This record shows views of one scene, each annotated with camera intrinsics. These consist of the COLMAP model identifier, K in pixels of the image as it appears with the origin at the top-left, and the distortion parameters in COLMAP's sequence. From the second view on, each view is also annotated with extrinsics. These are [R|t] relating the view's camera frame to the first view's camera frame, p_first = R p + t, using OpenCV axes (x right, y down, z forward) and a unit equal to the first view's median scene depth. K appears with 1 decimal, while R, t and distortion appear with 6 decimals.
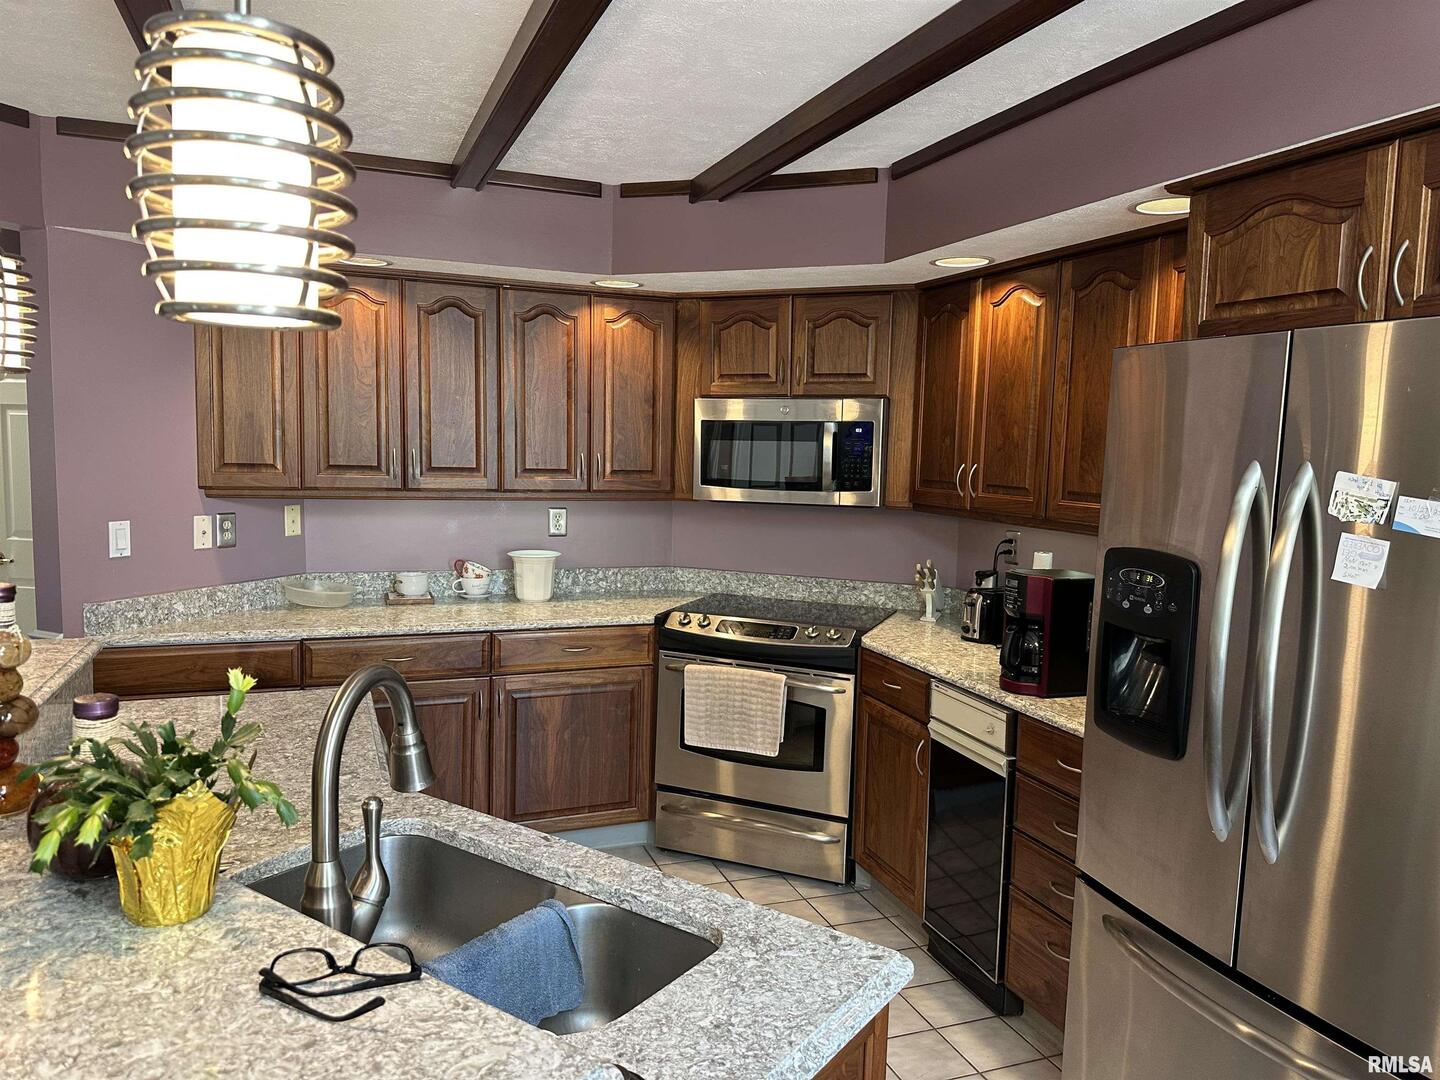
lens RADIAL K [[1006.9, 0, 721.6], [0, 1006.9, 543.3], [0, 0, 1]] dist [0.179368, -0.364892]
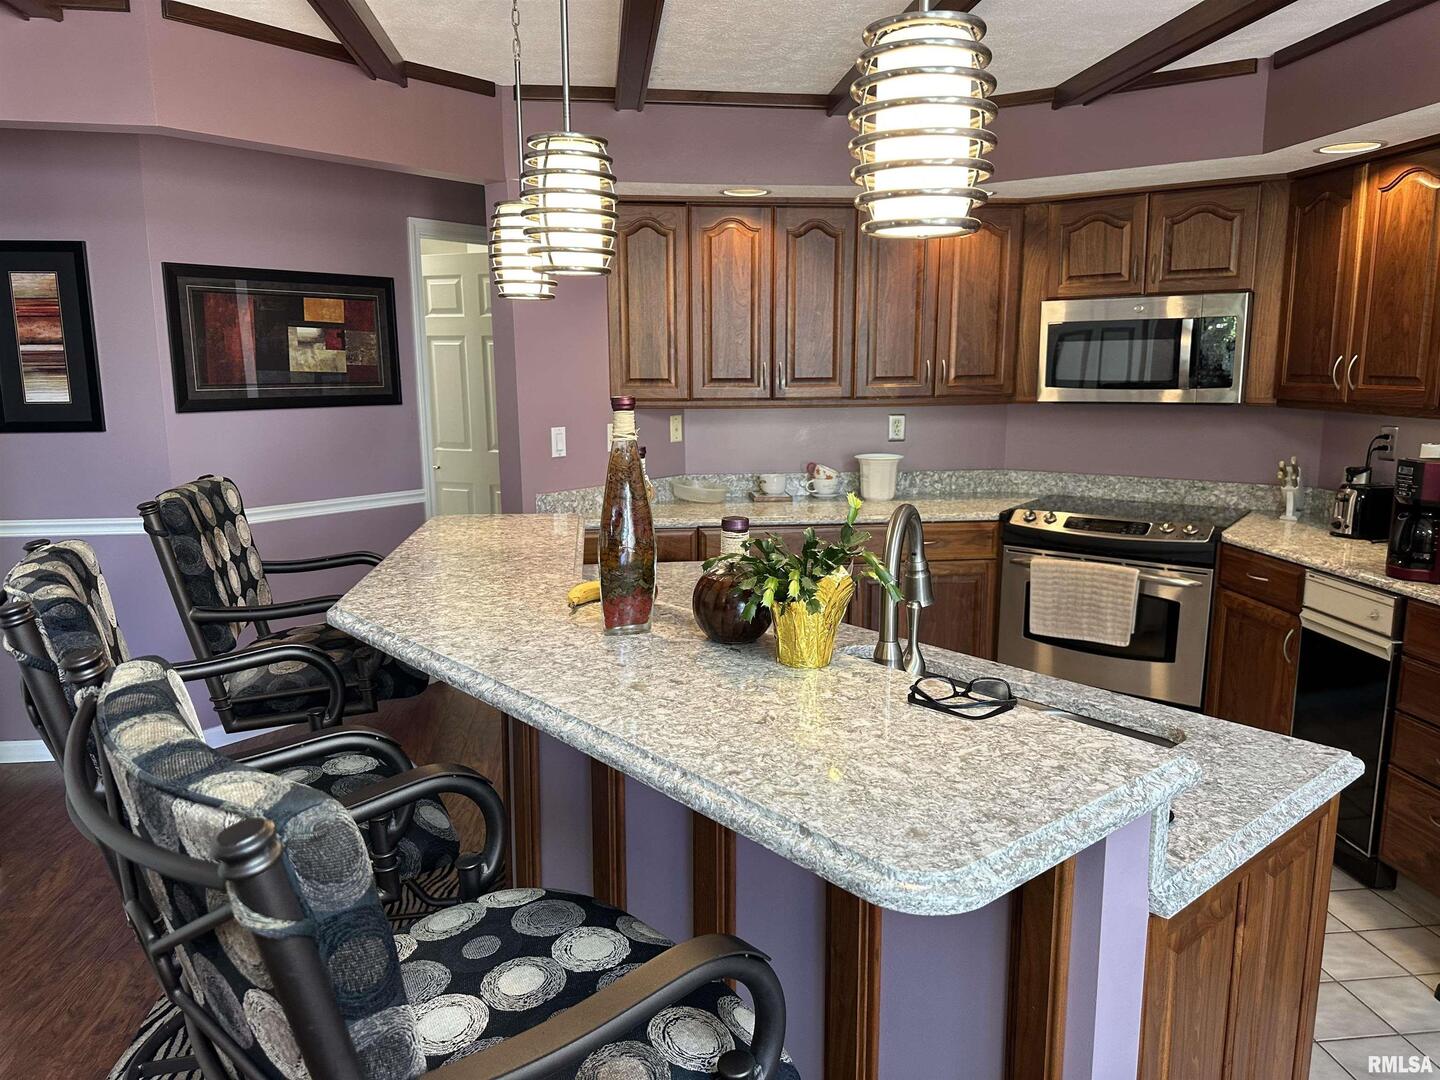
lens RADIAL K [[1023.1, 0, 720.0], [0, 1023.1, 540.0], [0, 0, 1]] dist [0.075366, -0.099378]
pose [[0.969230, 0.012157, -0.245855, -0.089165], [0.004897, 0.997630, 0.068636, 0.025963], [0.246107, -0.067728, 0.966873, -0.118505]]
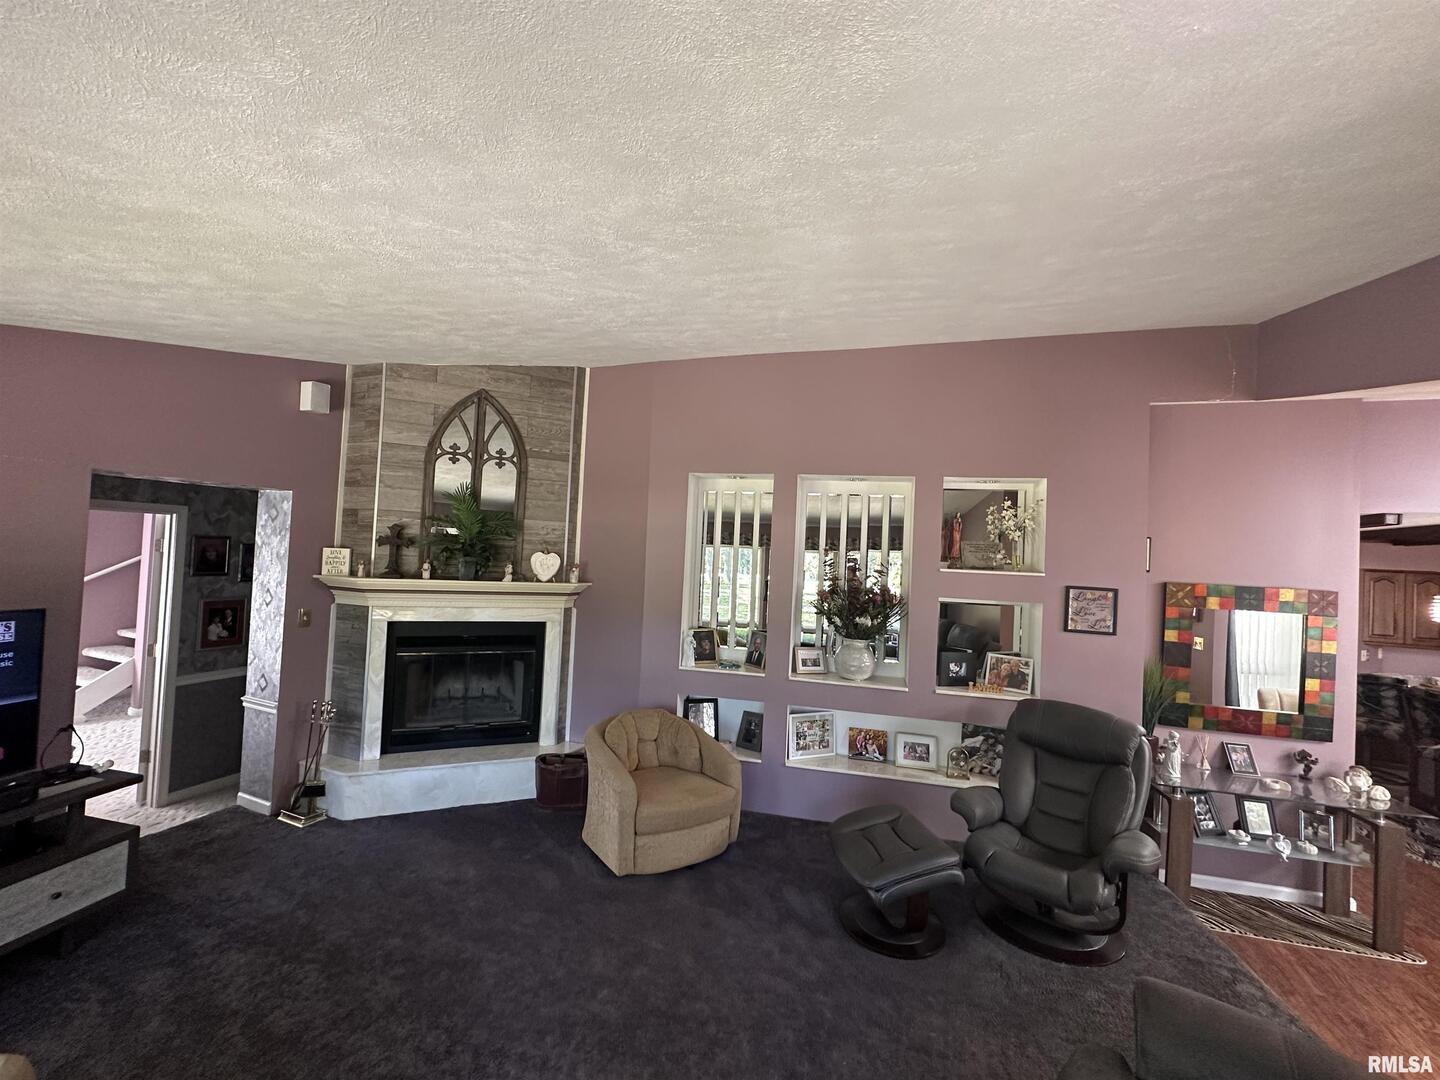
lens RADIAL K [[575.6, 0, 720.0], [0, 575.6, 540.0], [0, 0, 1]] dist [-0.001819, 0.000898]
pose [[0.740856, -0.004279, -0.671650, -0.750267], [-0.100426, 0.988033, -0.117069, 0.041337], [0.664113, 0.154183, 0.731561, -1.560051]]
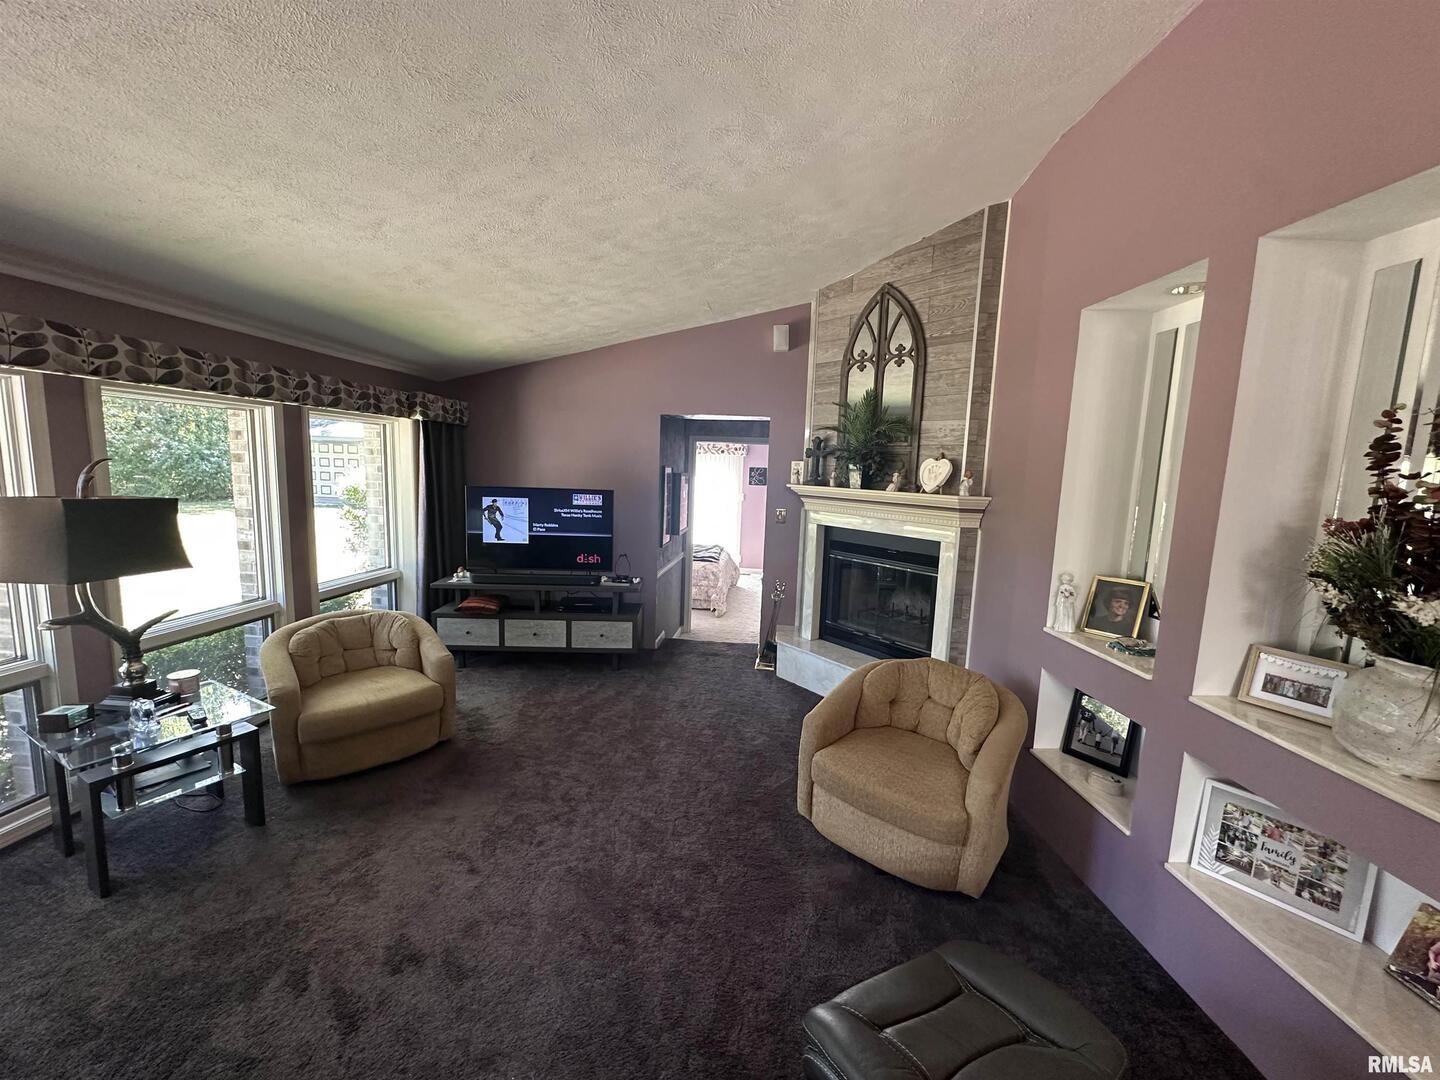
lens RADIAL K [[575.6, 0, 720.0], [0, 575.6, 540.0], [0, 0, 1]] dist [-0.001819, 0.000898]
pose [[-0.456704, 0.076808, -0.886297, -0.751571], [-0.136559, 0.978406, 0.155159, 0.002048], [0.879075, 0.191893, -0.436353, -0.859326]]
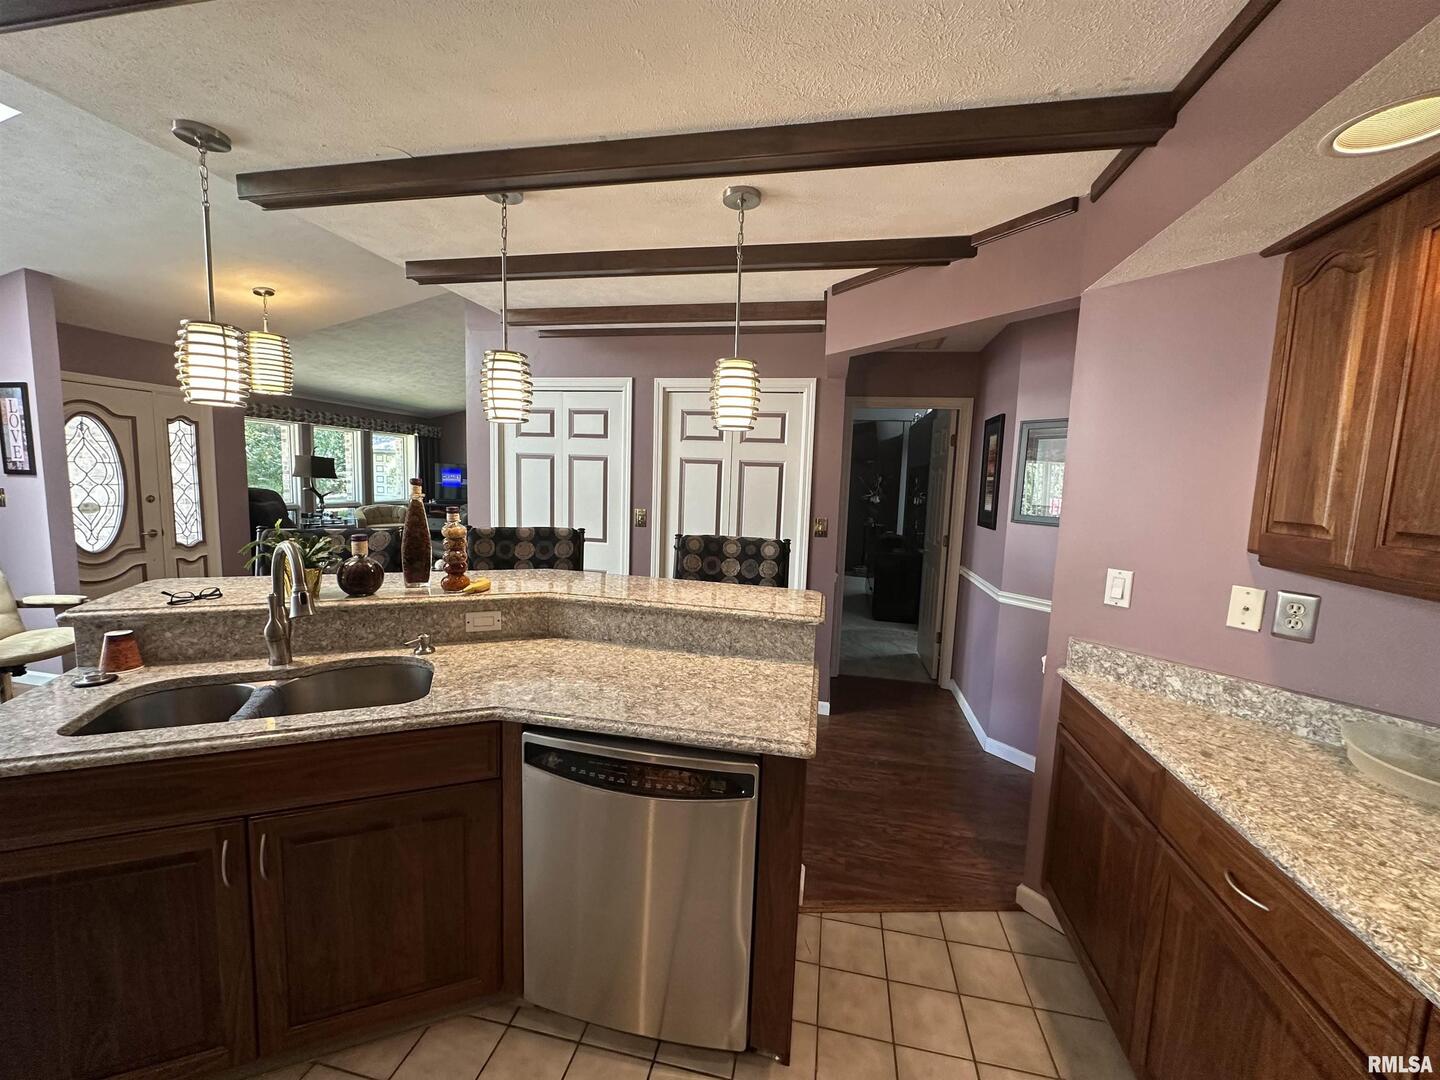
lens RADIAL K [[575.6, 0, 720.0], [0, 575.6, 540.0], [0, 0, 1]] dist [-0.001819, 0.000898]
pose [[-0.537781, 0.042195, -0.842028, 0.071619], [-0.138117, 0.980844, 0.137362, -0.064253], [0.831694, 0.190169, -0.521652, 0.859223]]
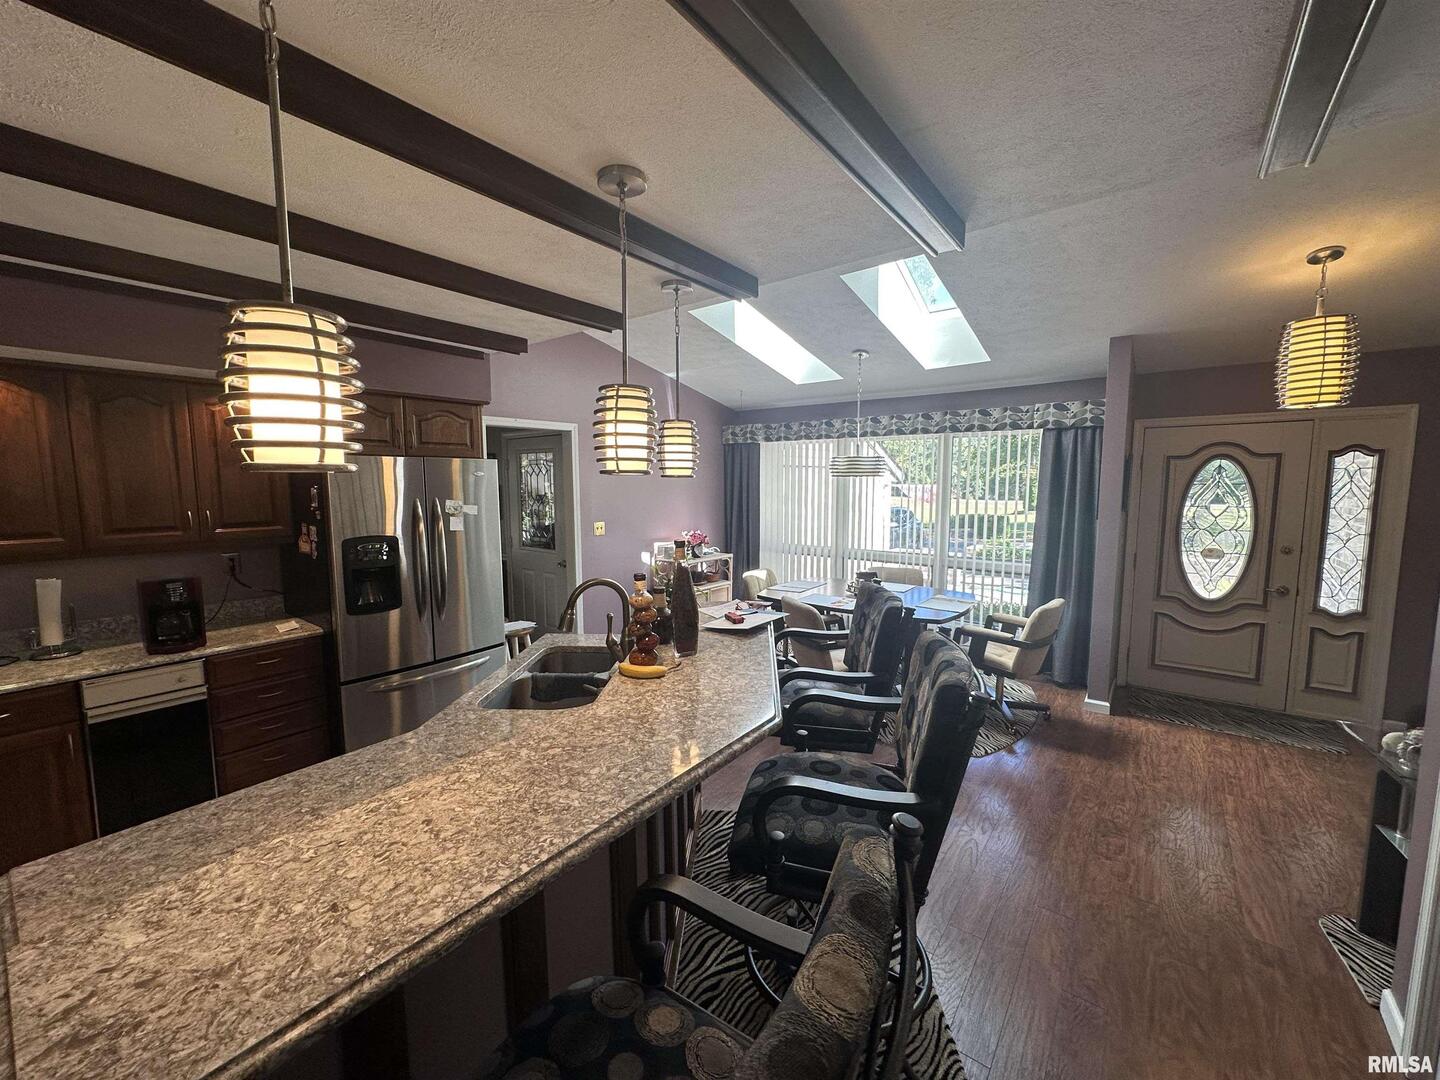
lens RADIAL K [[575.6, 0, 720.0], [0, 575.6, 540.0], [0, 0, 1]] dist [-0.001819, 0.000898]
pose [[-0.517051, -0.115224, 0.848164, -0.698831], [0.078215, 0.980392, 0.180868, -0.097238], [-0.852374, 0.159857, -0.497900, 0.540671]]
